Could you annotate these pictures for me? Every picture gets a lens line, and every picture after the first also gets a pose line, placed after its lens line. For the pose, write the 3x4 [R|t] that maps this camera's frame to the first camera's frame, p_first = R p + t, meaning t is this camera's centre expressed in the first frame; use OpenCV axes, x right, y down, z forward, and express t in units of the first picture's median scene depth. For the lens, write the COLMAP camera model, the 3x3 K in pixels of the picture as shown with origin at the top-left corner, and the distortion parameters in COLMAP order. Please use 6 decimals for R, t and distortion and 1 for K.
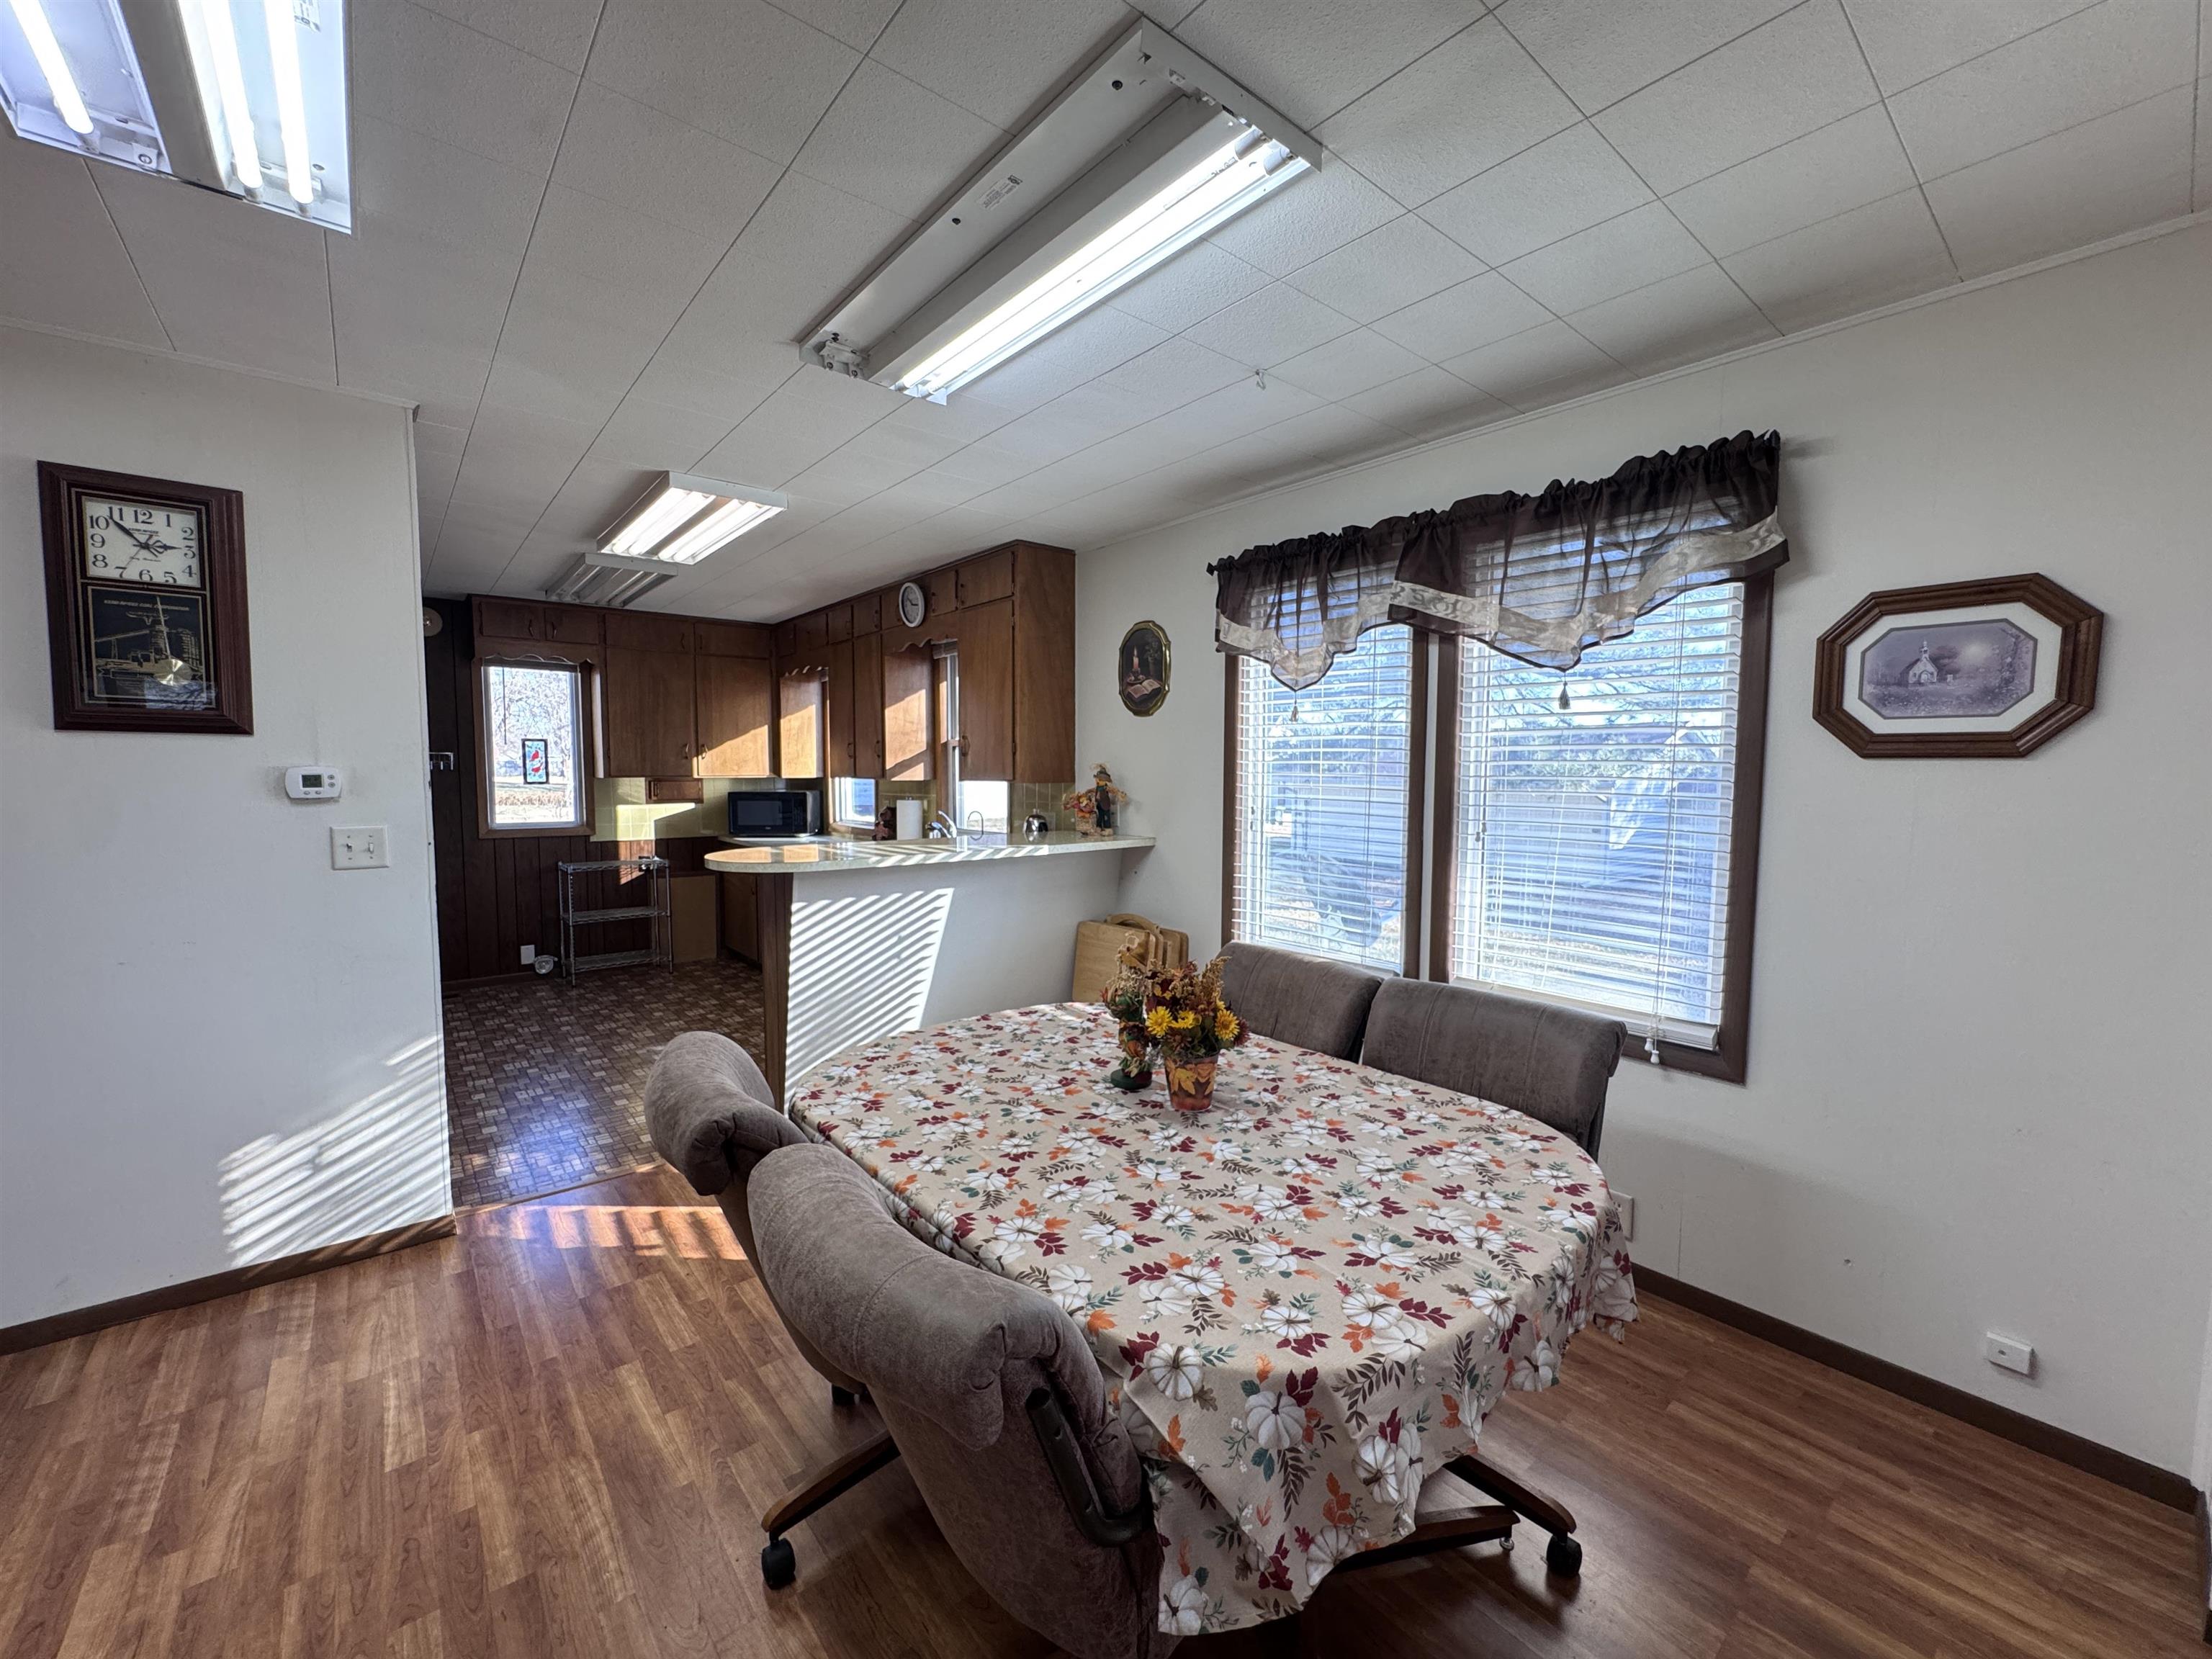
lens RADIAL K [[889.8, 0, 1106.3], [0, 889.8, 828.6], [0, 0, 1]] dist [-0.000256, -0.000940]
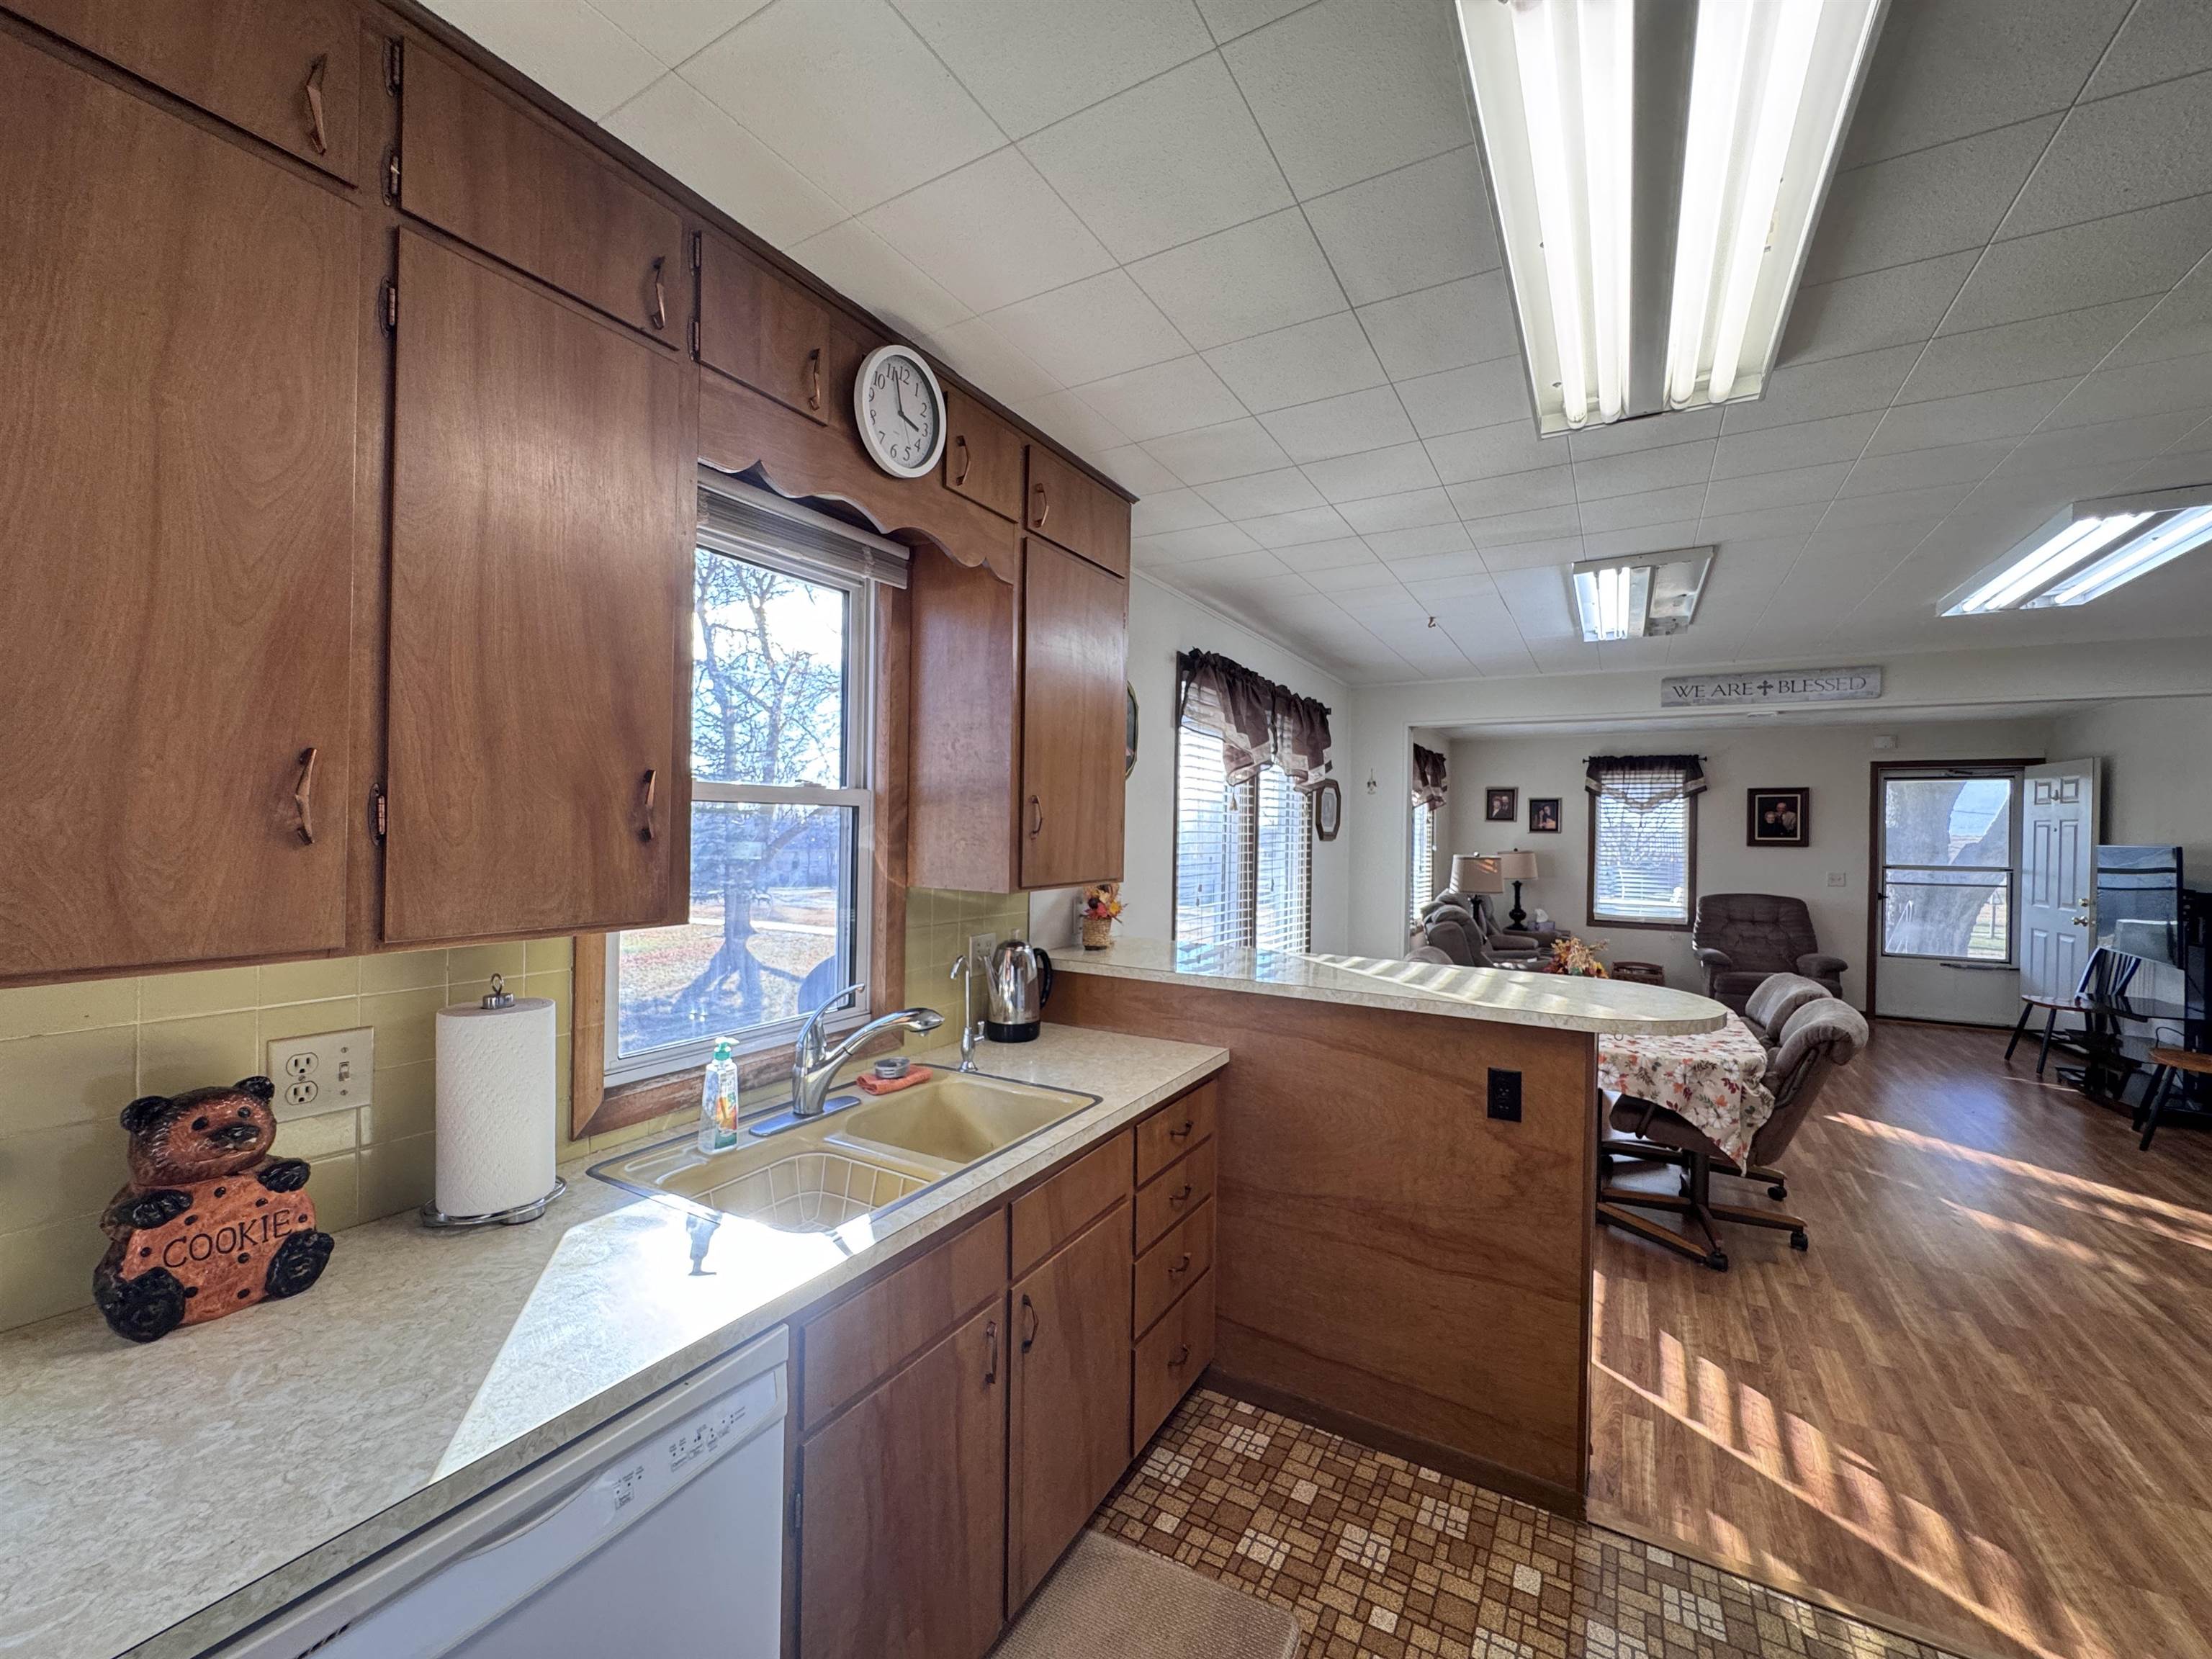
lens RADIAL K [[889.8, 0, 1107.9], [0, 889.8, 831.8], [0, 0, 1]] dist [-0.000256, -0.000940]
pose [[-0.339745, -0.012930, 0.940429, -0.670208], [0.046041, 0.998478, 0.030361, -0.101439], [-0.939390, 0.053613, -0.338633, 1.191965]]
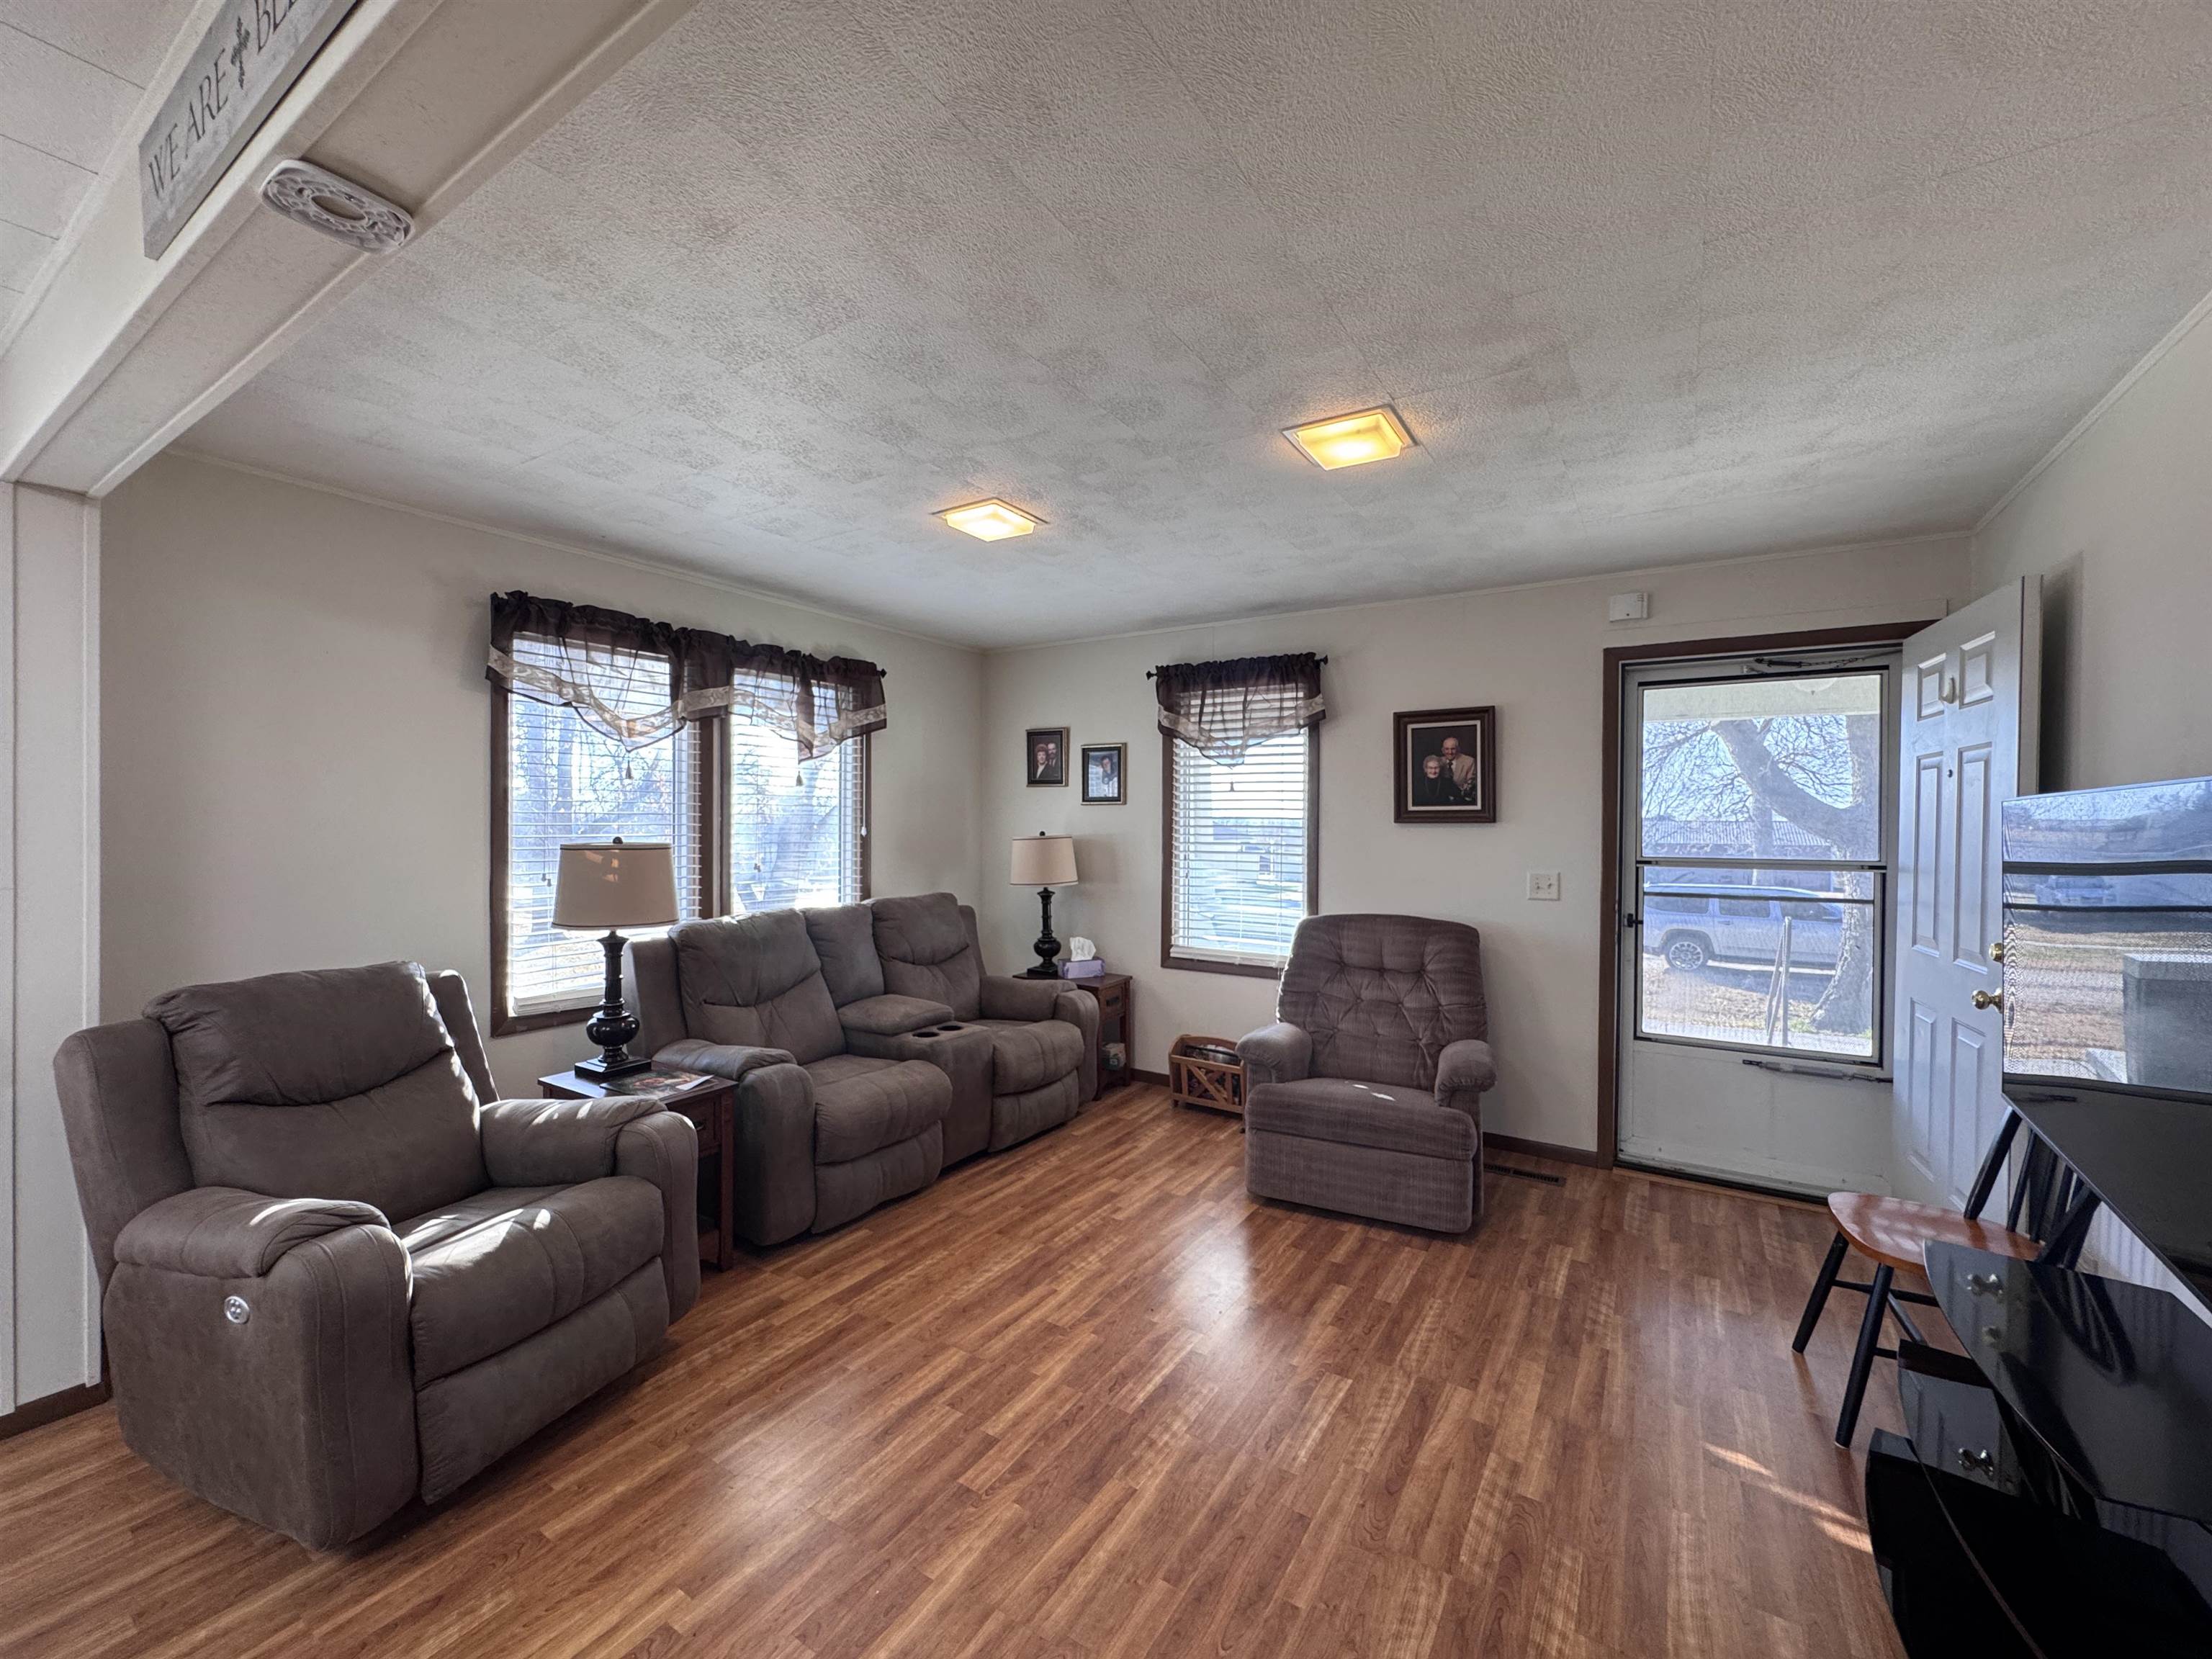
lens RADIAL K [[889.8, 0, 1106.4], [0, 889.8, 826.8], [0, 0, 1]] dist [-0.000256, -0.000940]
pose [[-0.307644, -0.012026, 0.951425, -0.205751], [0.054285, 0.998070, 0.030168, 0.004788], [-0.949952, 0.060929, -0.306398, -0.097212]]
